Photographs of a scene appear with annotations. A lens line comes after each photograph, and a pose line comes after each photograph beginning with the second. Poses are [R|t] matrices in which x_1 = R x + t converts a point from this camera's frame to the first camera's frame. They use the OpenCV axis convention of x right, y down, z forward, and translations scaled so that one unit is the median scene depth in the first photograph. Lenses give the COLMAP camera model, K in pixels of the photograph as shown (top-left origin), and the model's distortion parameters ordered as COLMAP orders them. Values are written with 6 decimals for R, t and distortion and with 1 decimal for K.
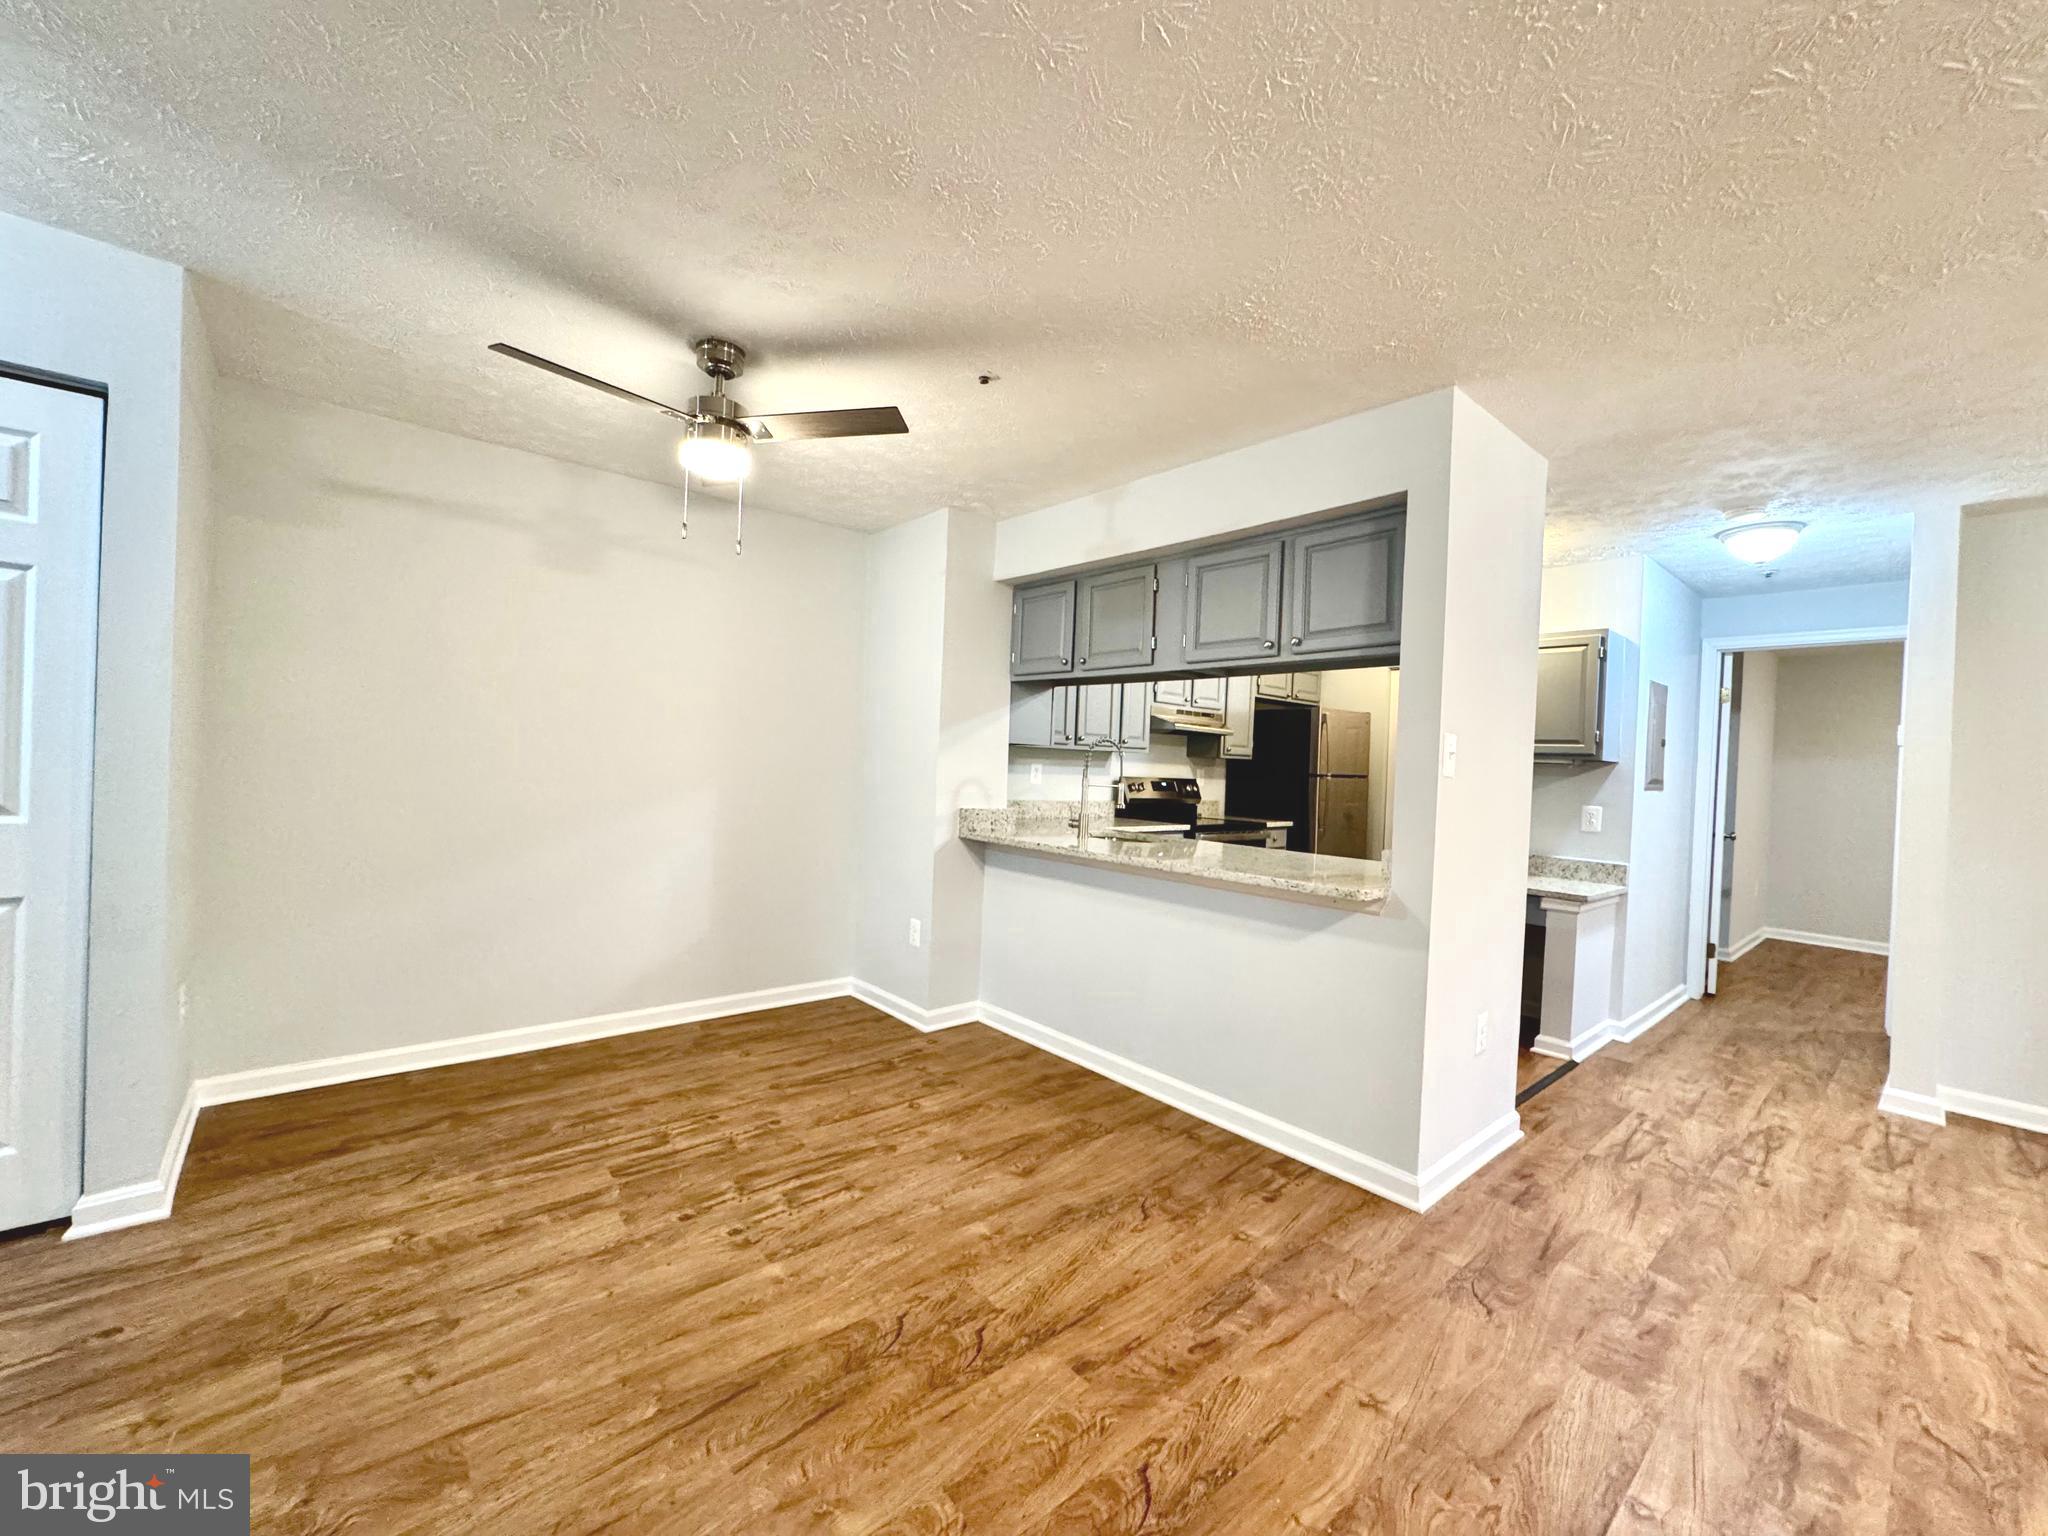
lens RADIAL K [[813.7, 0, 1023.8], [0, 813.7, 769.4], [0, 0, 1]] dist [-0.001662, -0.000145]
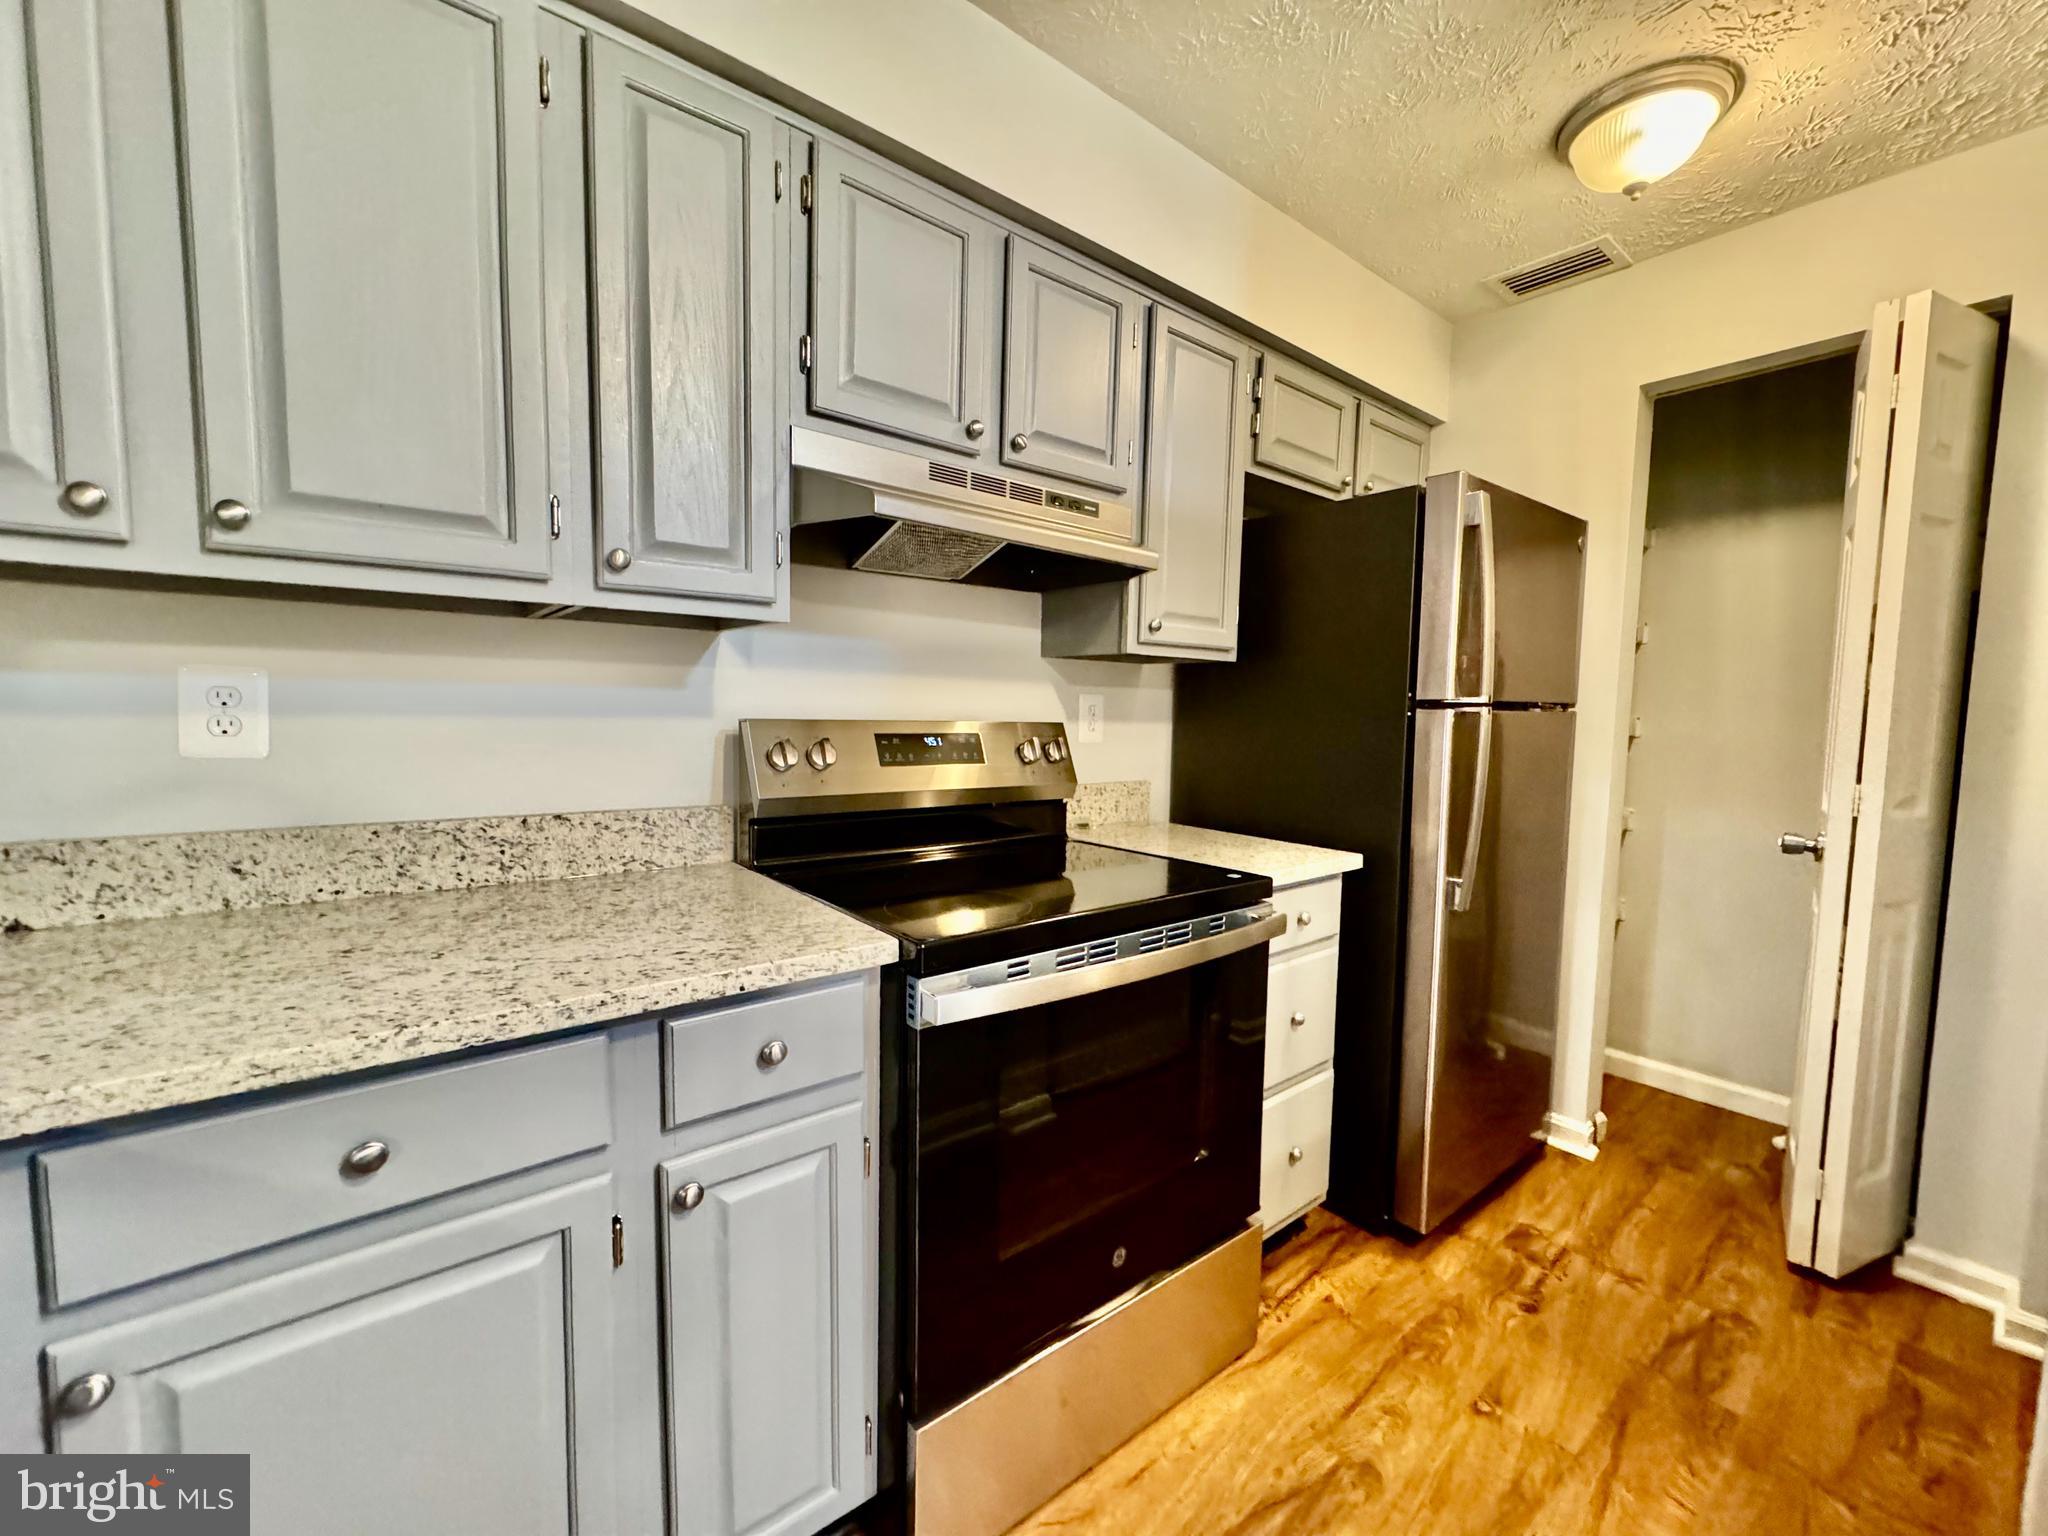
lens RADIAL K [[813.7, 0, 1023.8], [0, 813.7, 769.4], [0, 0, 1]] dist [-0.001662, -0.000145]
pose [[0.999084, -0.016162, -0.039632, 0.430778], [0.018731, 0.997687, 0.065338, 0.018291], [0.038484, -0.066021, 0.997076, 1.380424]]
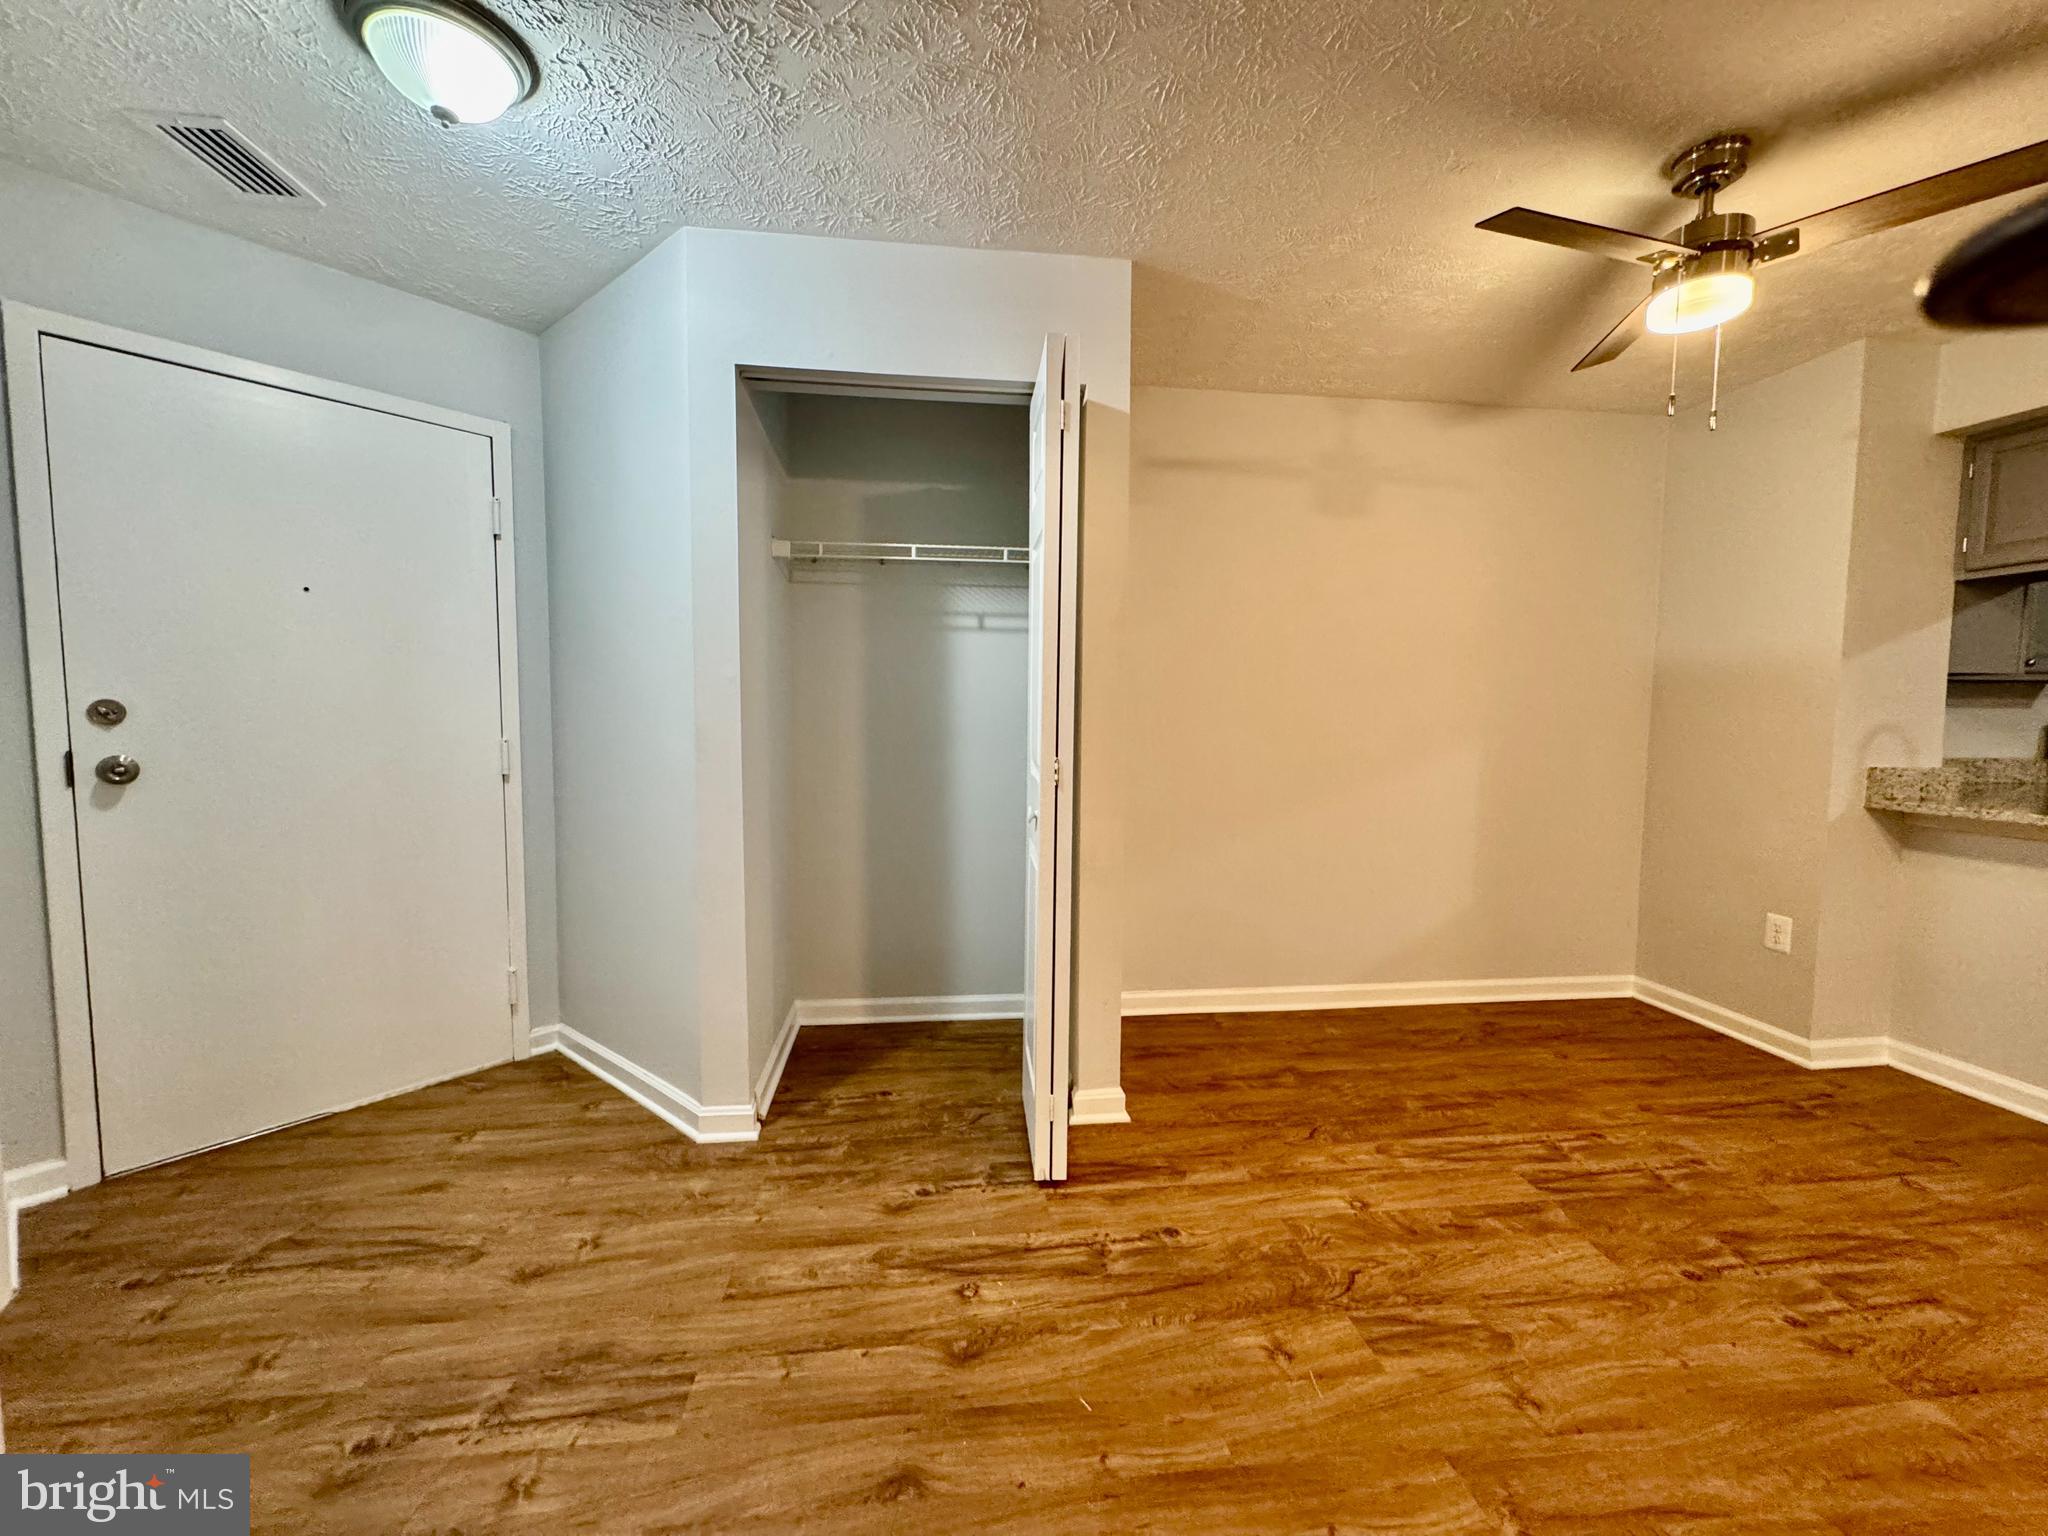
lens RADIAL K [[813.7, 0, 1023.8], [0, 813.7, 769.4], [0, 0, 1]] dist [-0.001662, -0.000145]
pose [[0.827245, 0.003605, -0.561830, -0.390278], [0.021974, 0.999007, 0.038764, 0.007542], [0.561411, -0.044413, 0.826344, -0.002564]]
